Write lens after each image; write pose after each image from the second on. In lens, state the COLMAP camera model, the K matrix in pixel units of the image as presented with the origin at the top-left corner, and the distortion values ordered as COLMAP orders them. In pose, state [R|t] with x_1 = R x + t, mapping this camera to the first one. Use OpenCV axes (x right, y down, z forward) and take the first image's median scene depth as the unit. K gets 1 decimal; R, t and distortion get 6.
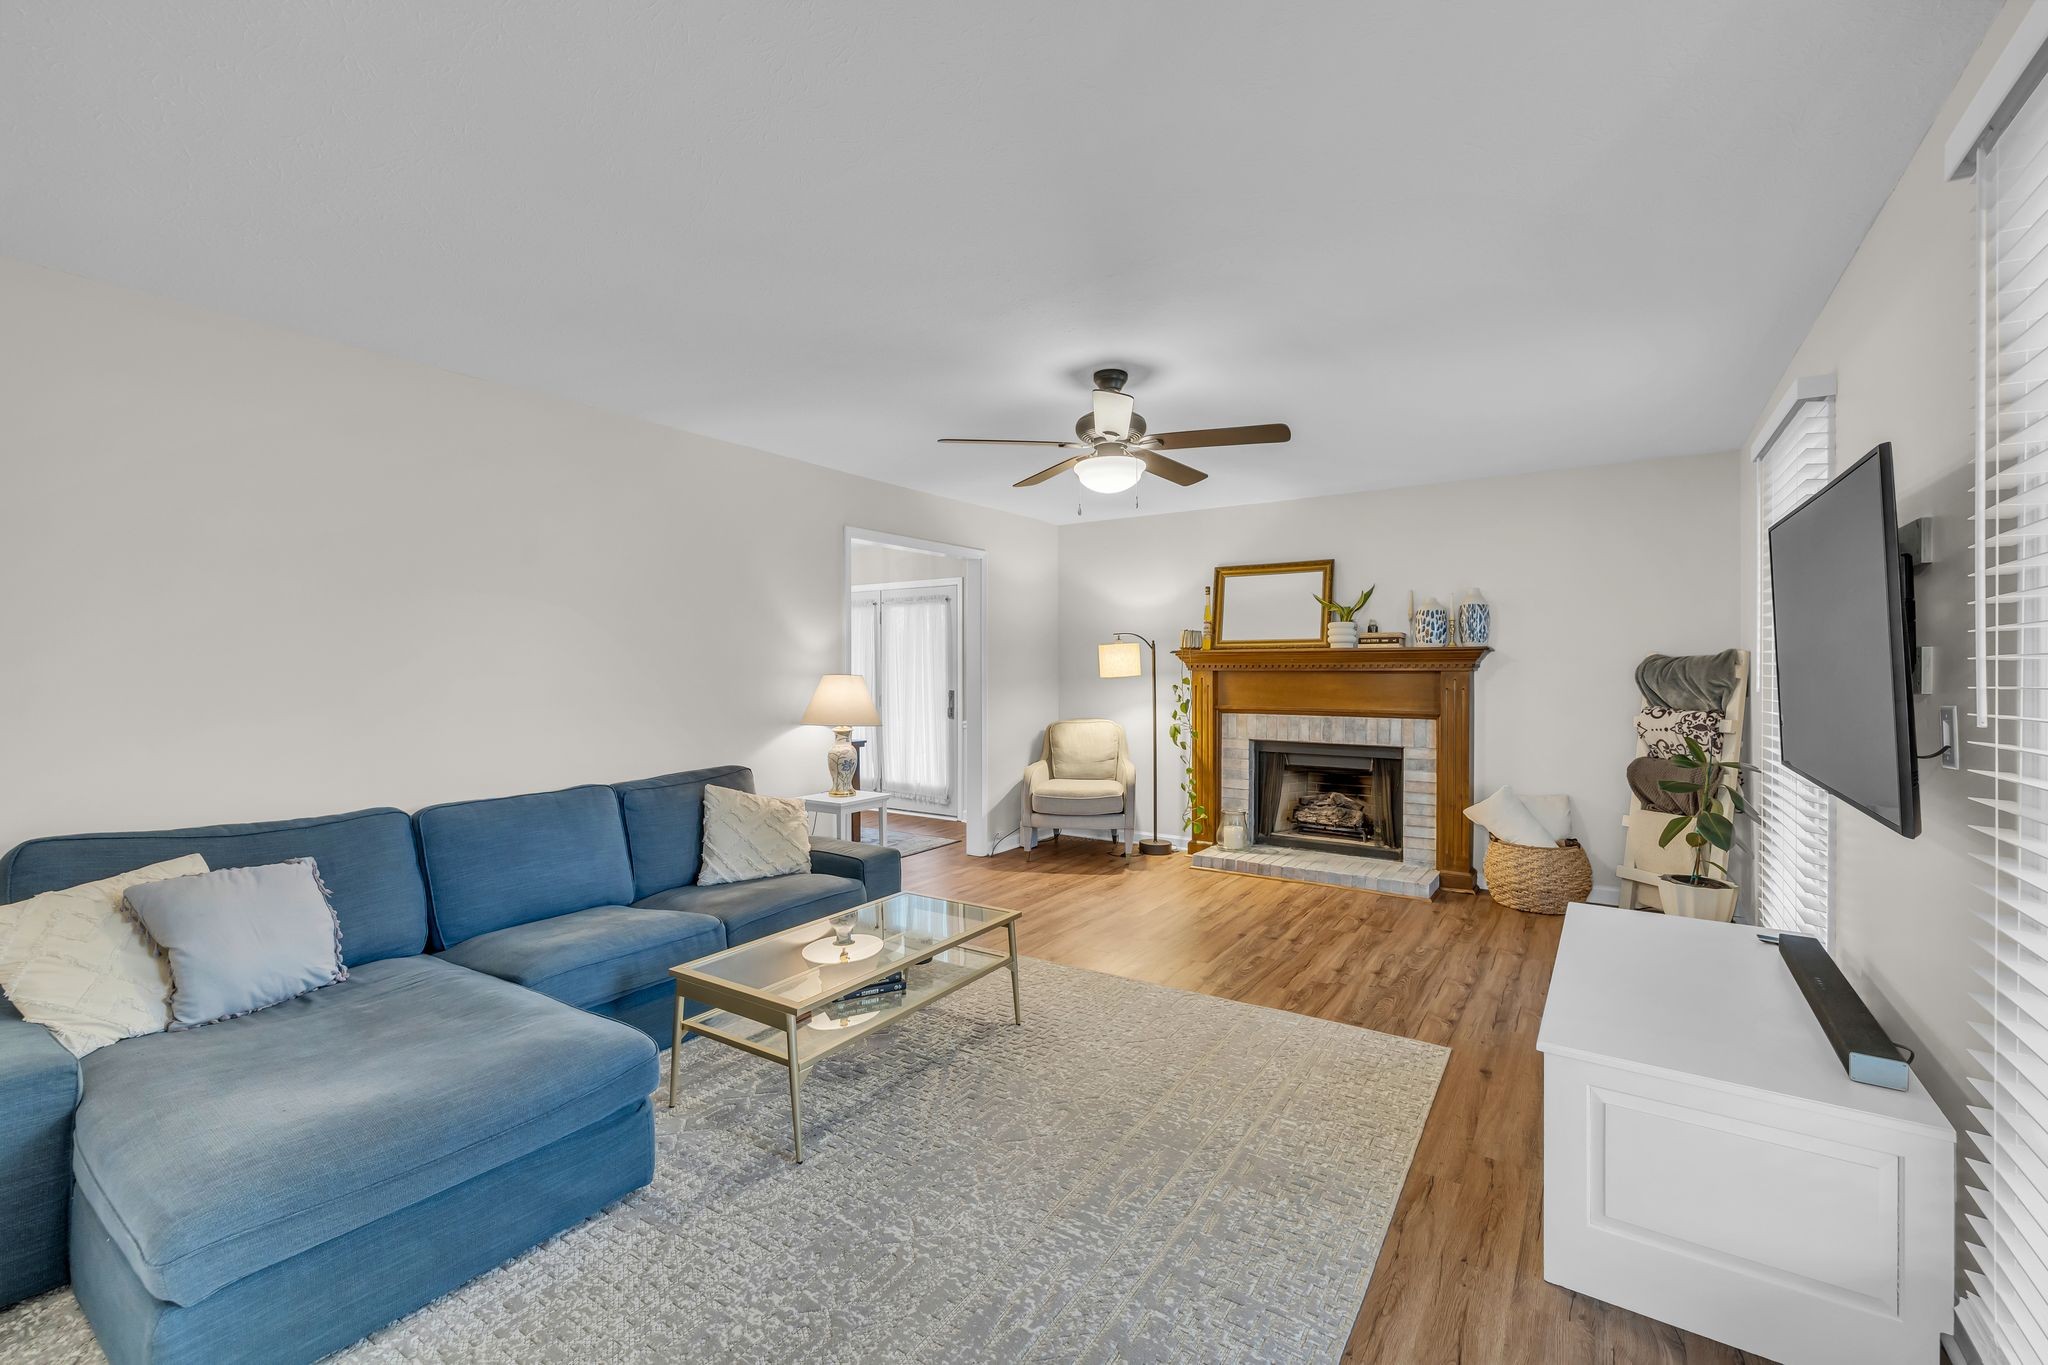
lens RADIAL K [[855.4, 0, 1027.9], [0, 855.4, 678.5], [0, 0, 1]] dist [0.000101, 0.000058]
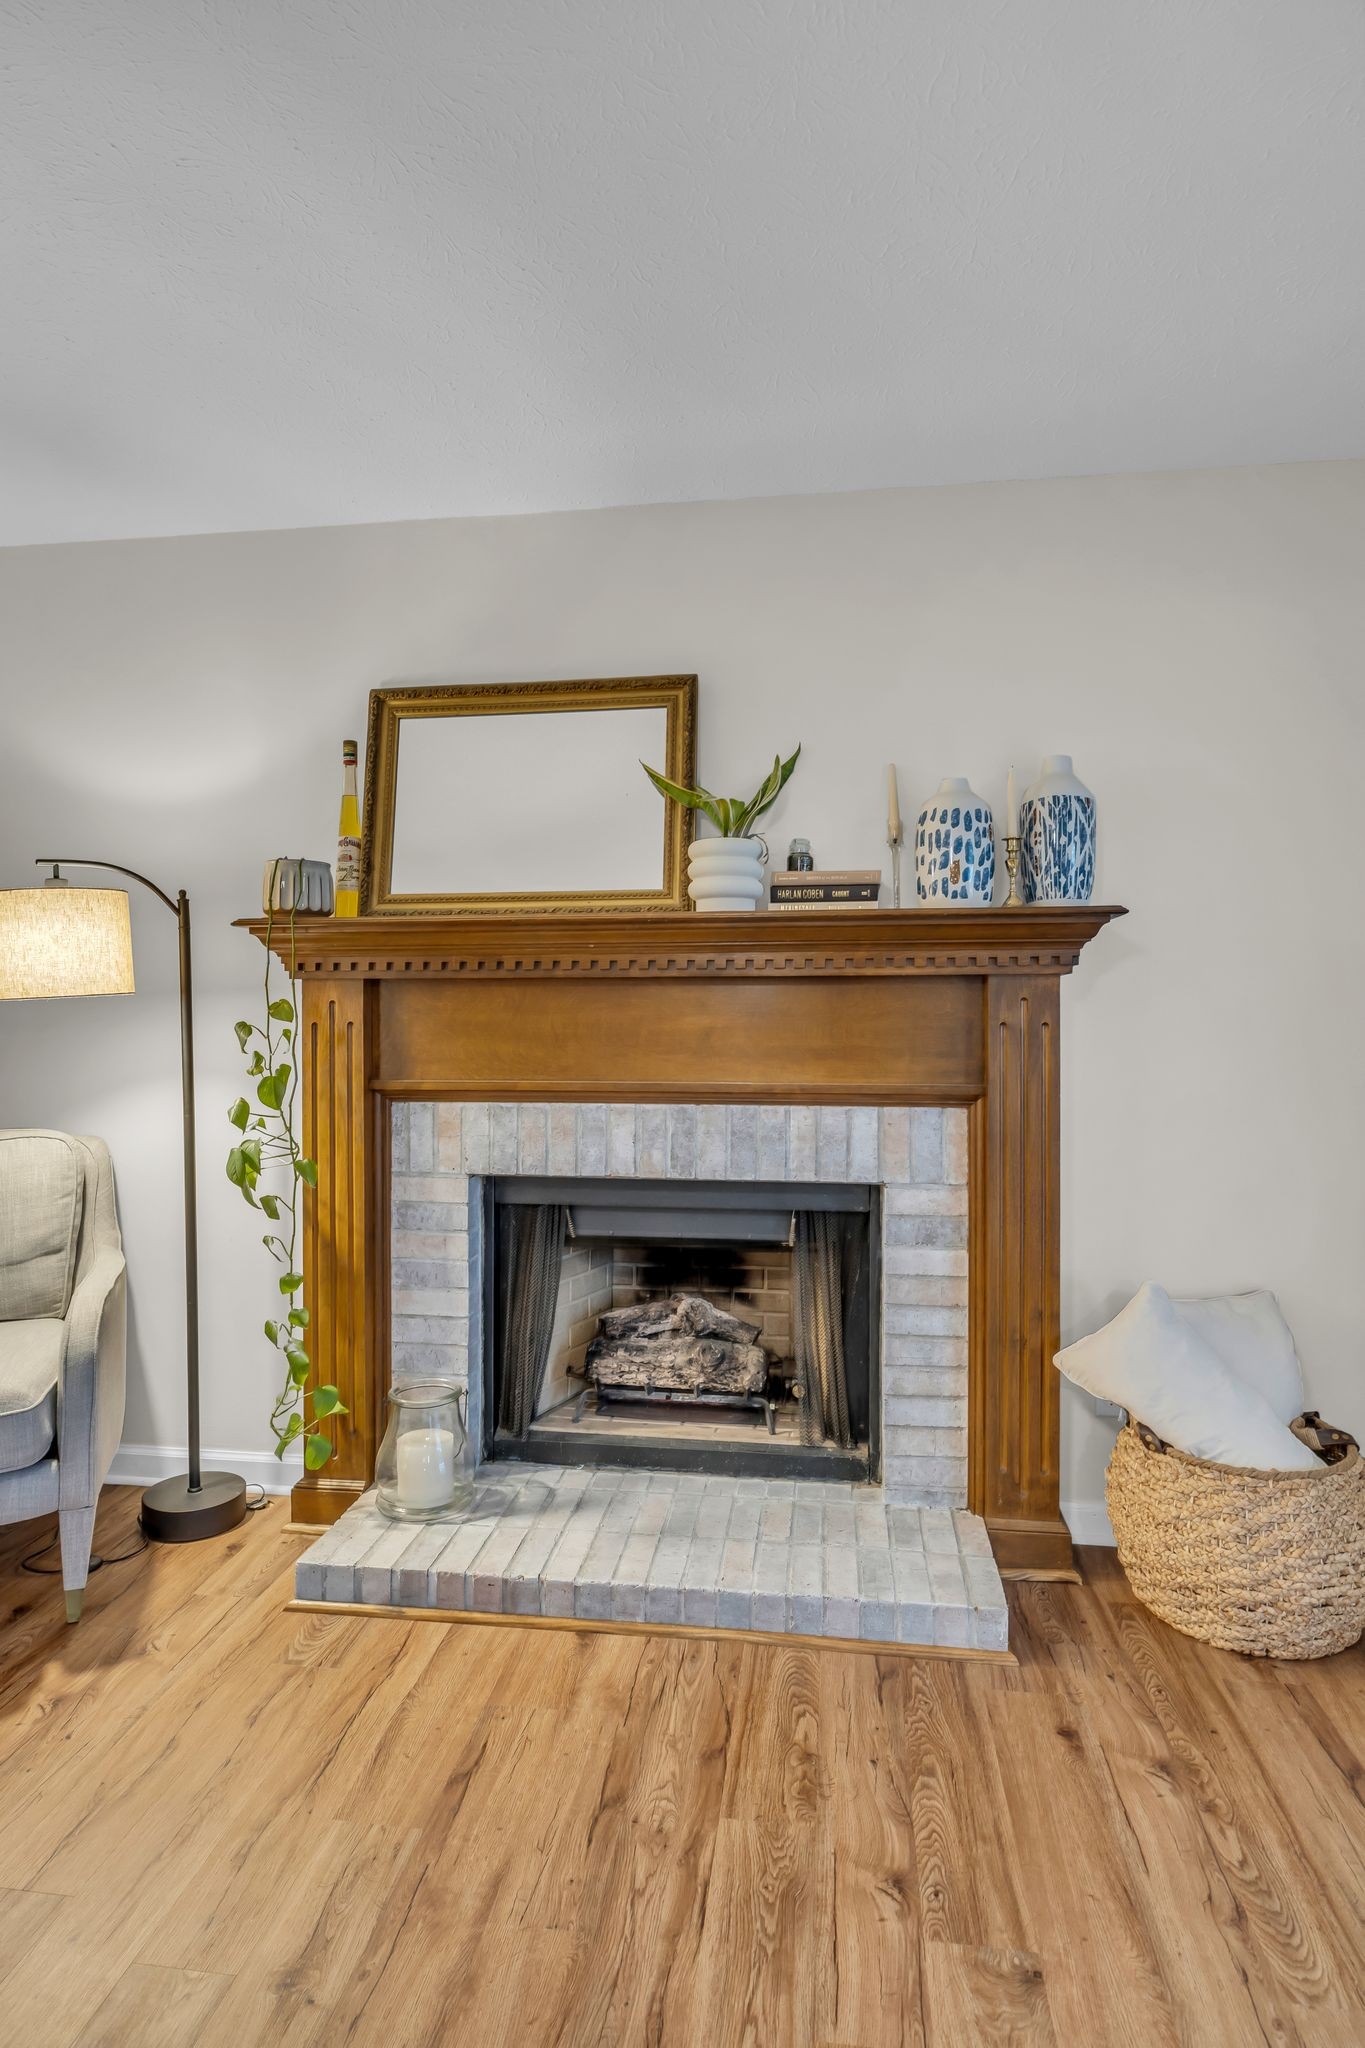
lens RADIAL K [[1178.6, 0, 689.9], [0, 1178.6, 1004.5], [0, 0, 1]] dist [0.005282, 0.000266]
pose [[0.900372, -0.001734, 0.435117, 0.133059], [0.007981, 0.999890, -0.012530, 0.008200], [-0.435047, 0.014755, 0.900287, 0.537821]]
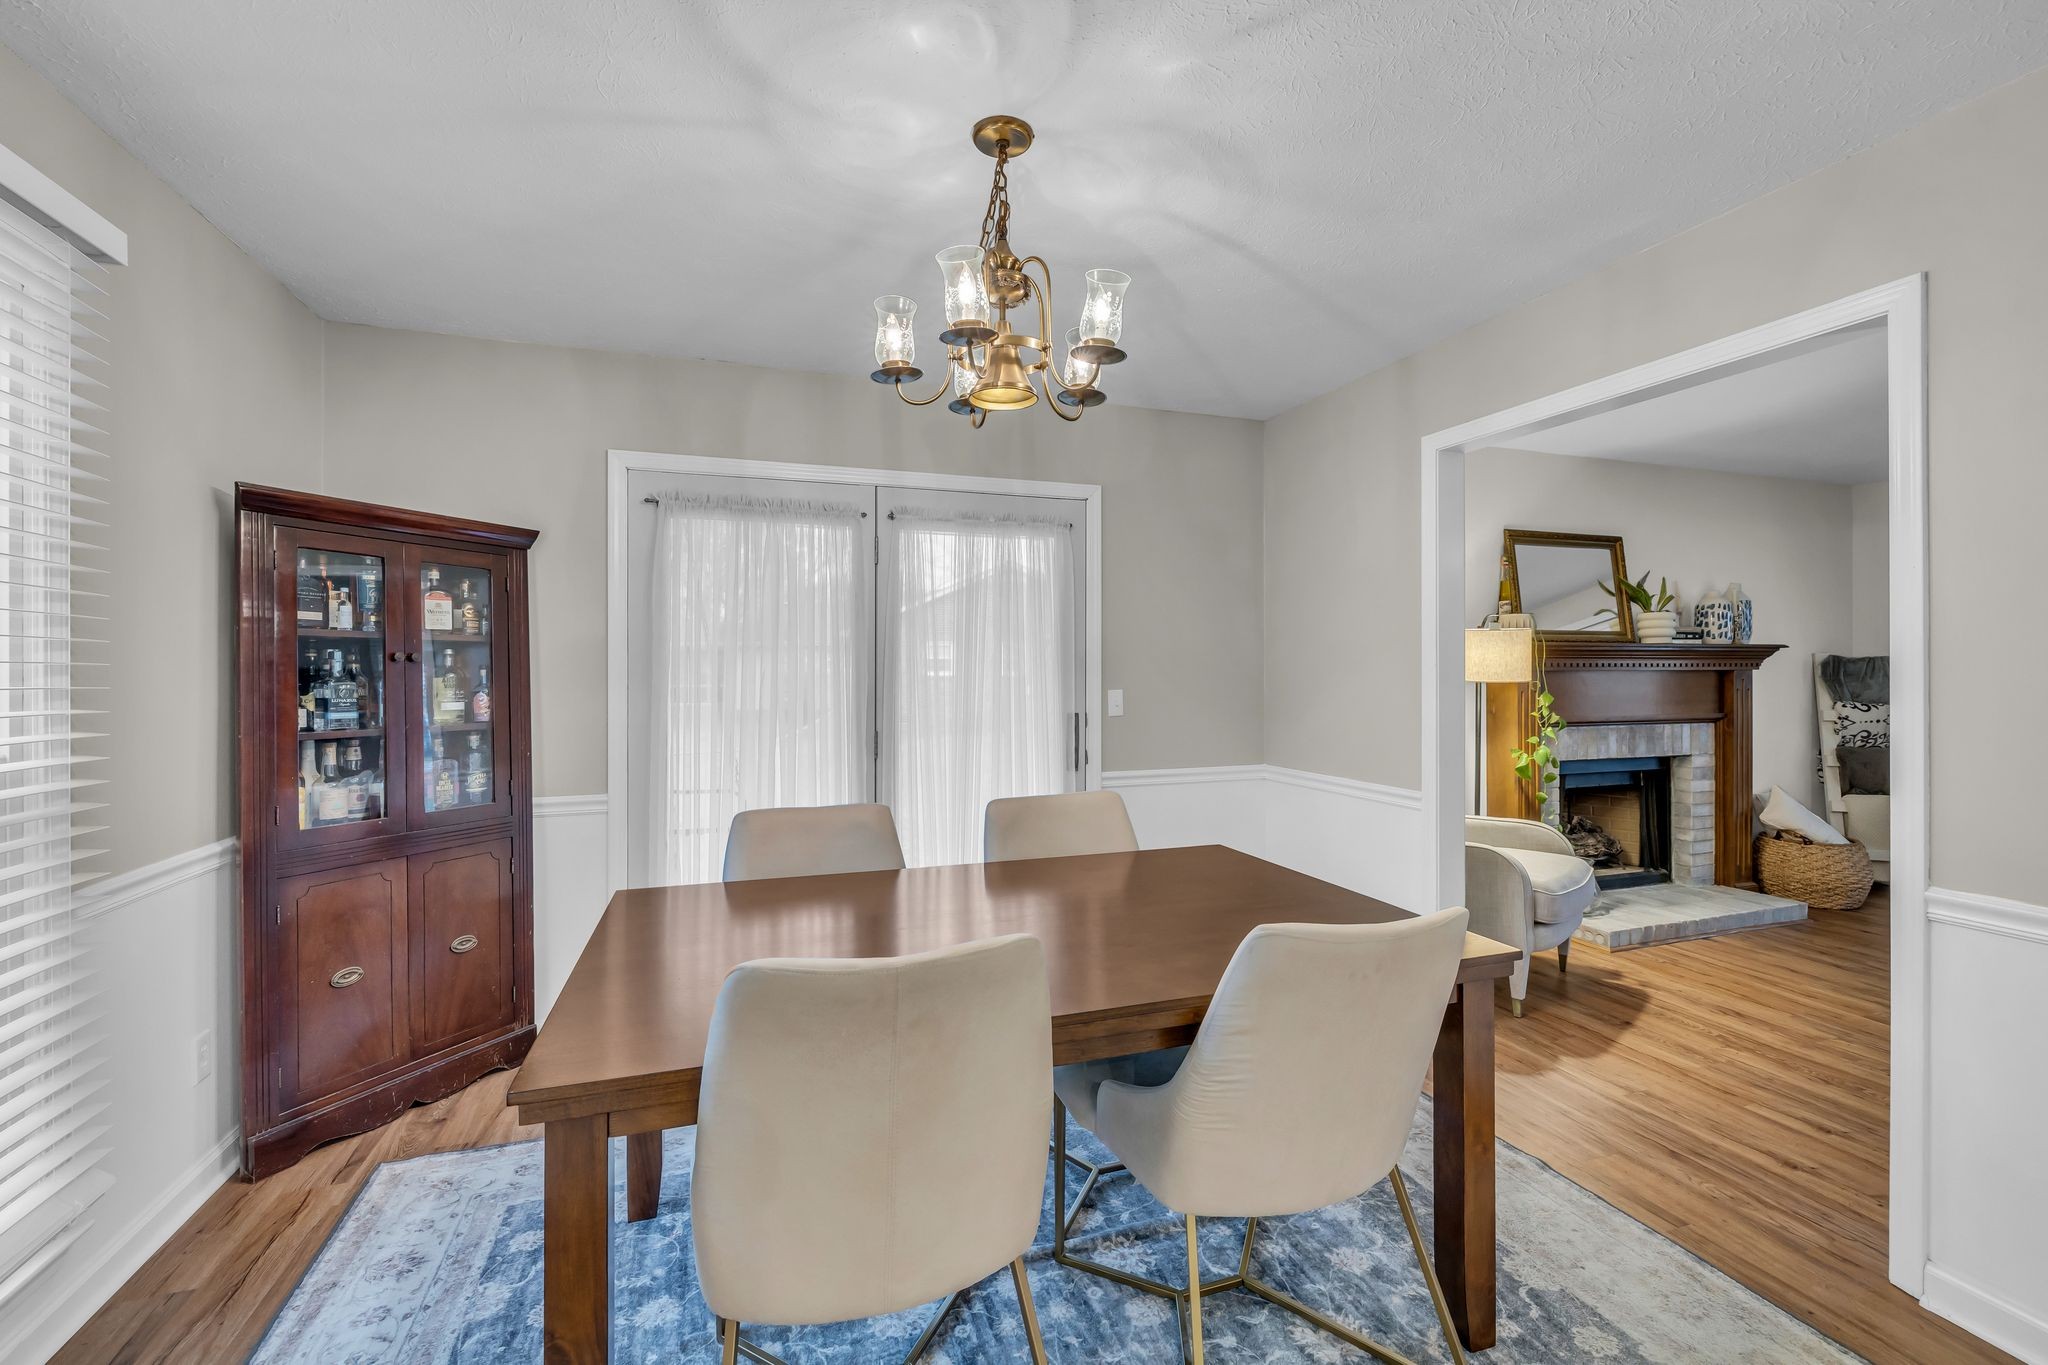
lens RADIAL K [[855.4, 0, 1027.9], [0, 855.4, 678.5], [0, 0, 1]] dist [0.000101, 0.000058]
pose [[0.603505, -0.007955, 0.797320, -0.646887], [0.012824, 0.999918, 0.000270, -0.008520], [-0.797256, 0.010062, 0.603557, 0.940340]]
